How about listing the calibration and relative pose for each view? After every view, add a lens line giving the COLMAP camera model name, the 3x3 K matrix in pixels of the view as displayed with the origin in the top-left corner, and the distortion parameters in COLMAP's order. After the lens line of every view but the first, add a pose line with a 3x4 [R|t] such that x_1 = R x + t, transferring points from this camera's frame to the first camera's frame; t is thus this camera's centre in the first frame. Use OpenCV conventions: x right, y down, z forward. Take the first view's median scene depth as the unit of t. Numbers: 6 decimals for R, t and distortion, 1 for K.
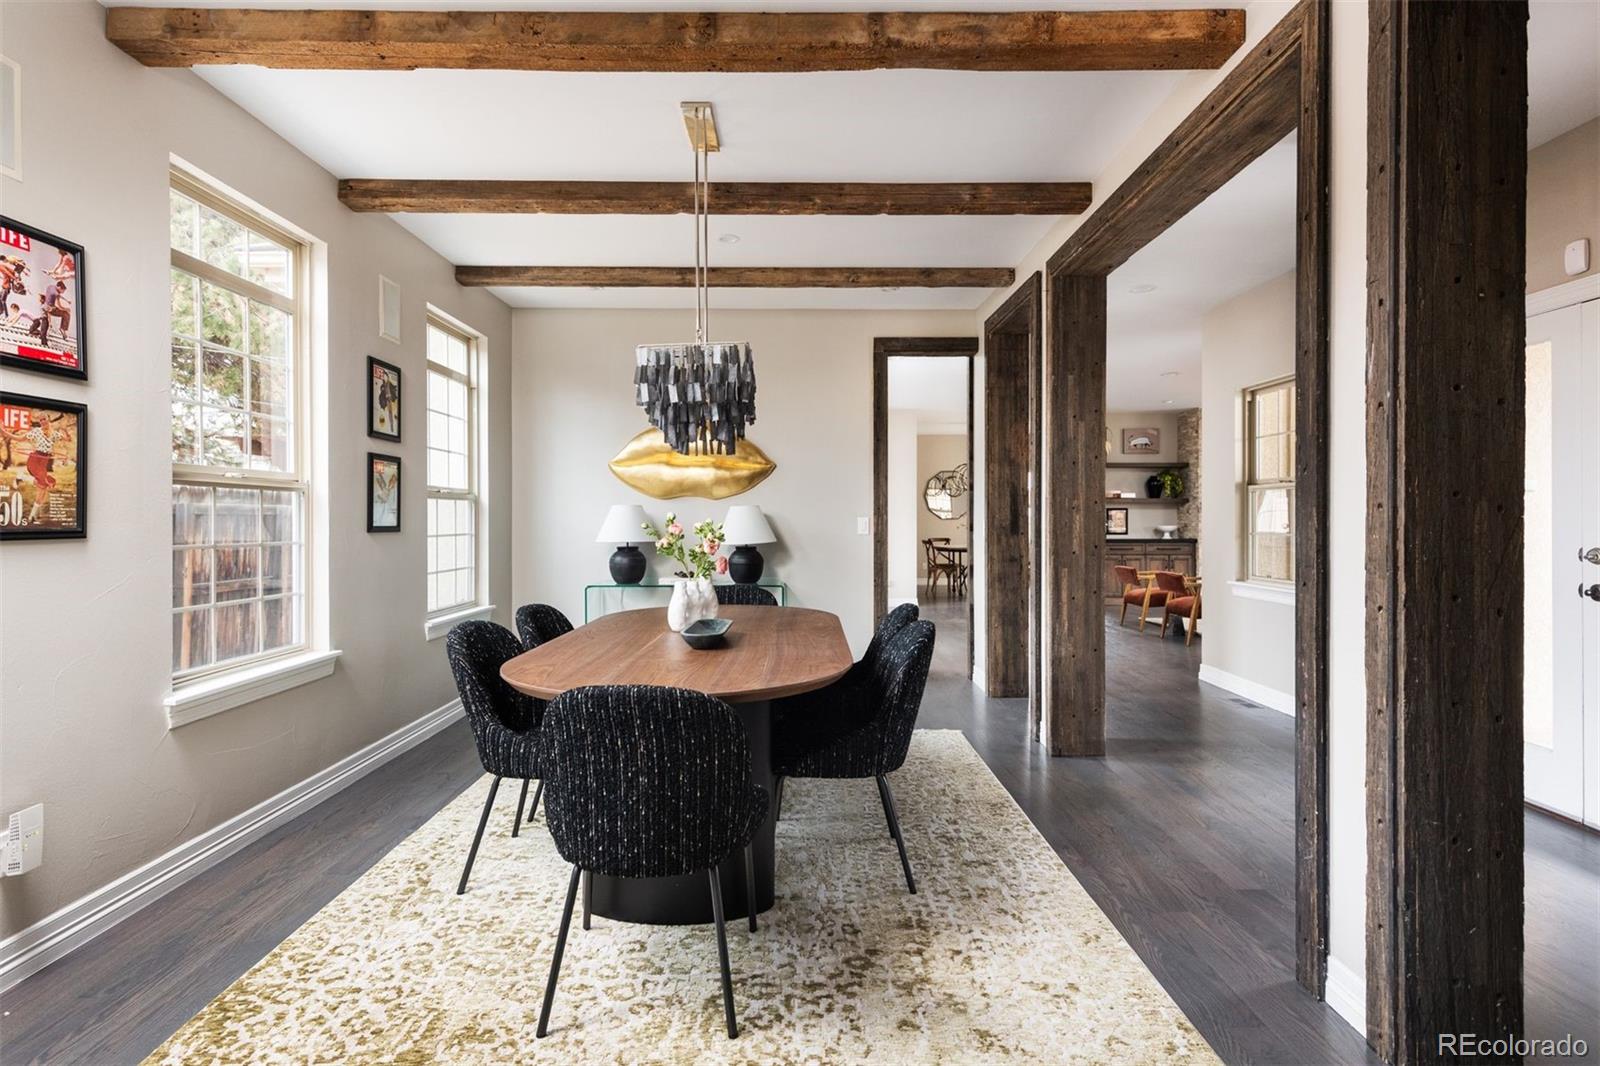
lens RADIAL K [[745.3, 0, 807.1], [0, 745.3, 523.2], [0, 0, 1]] dist [0.003728, 0.000216]
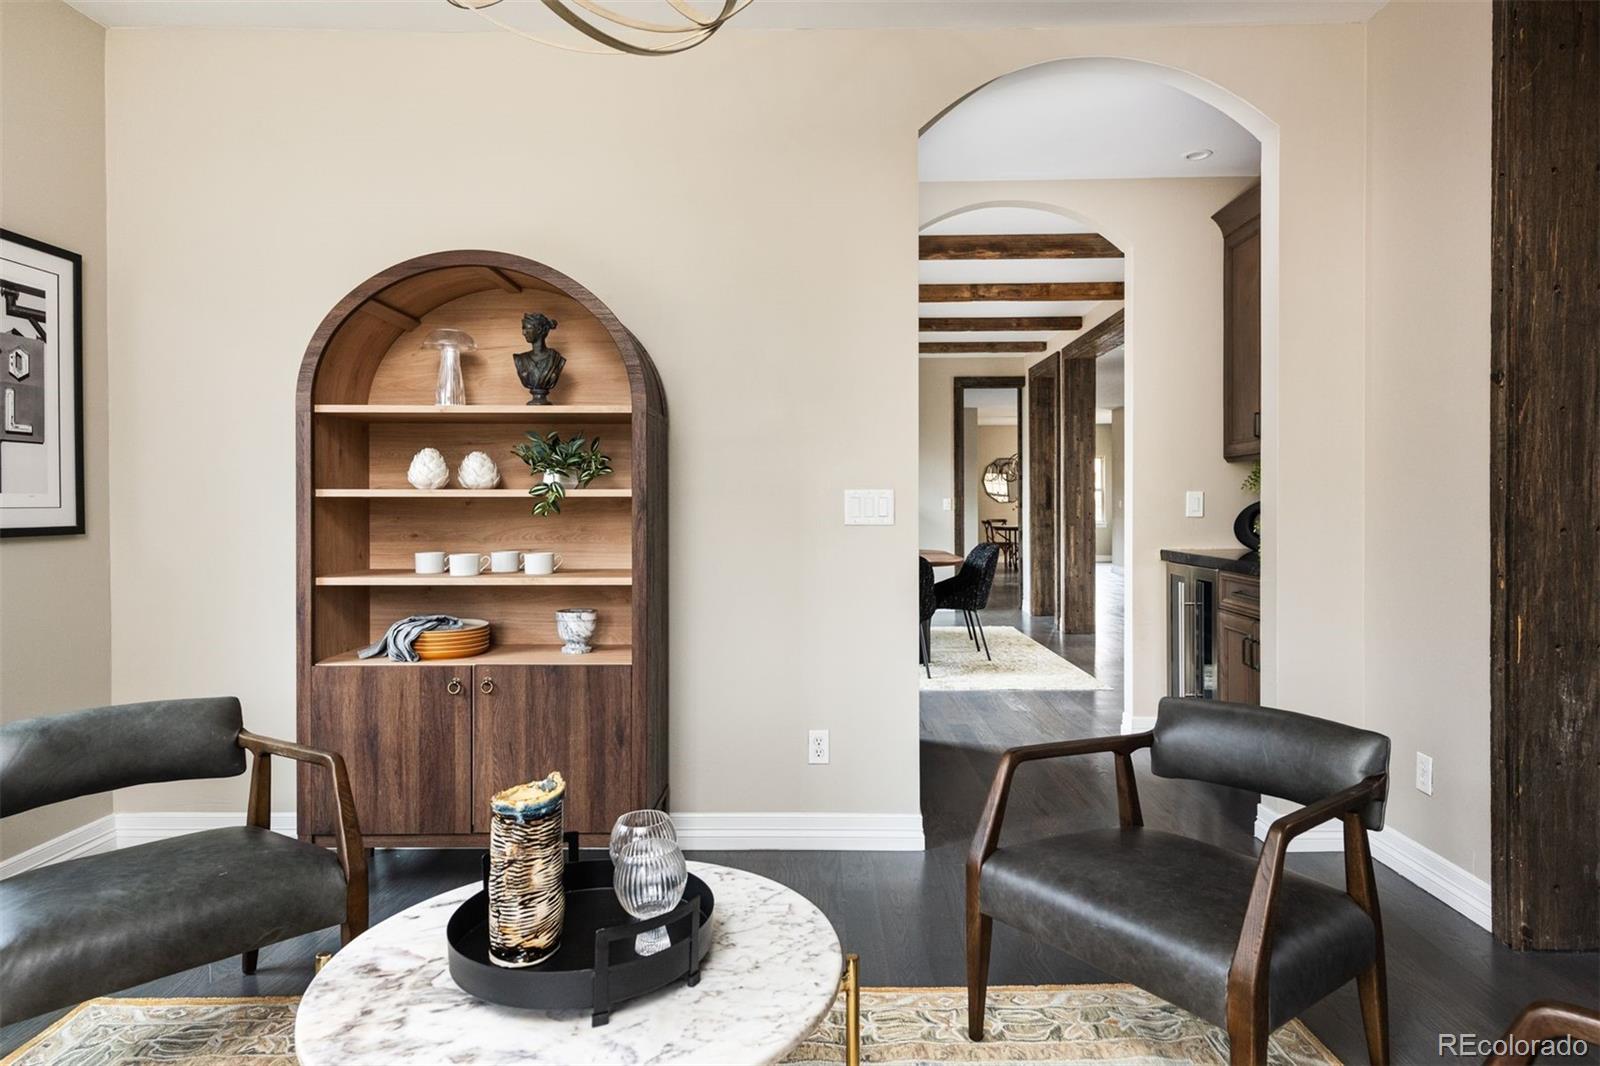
lens RADIAL K [[958.3, 0, 797.7], [0, 958.3, 520.3], [0, 0, 1]] dist [-0.000336, 0.001253]
pose [[0.999664, -0.003907, -0.025641, -0.185479], [0.004120, 0.999957, 0.008288, 0.019796], [0.025608, -0.008391, 0.999637, -0.977578]]
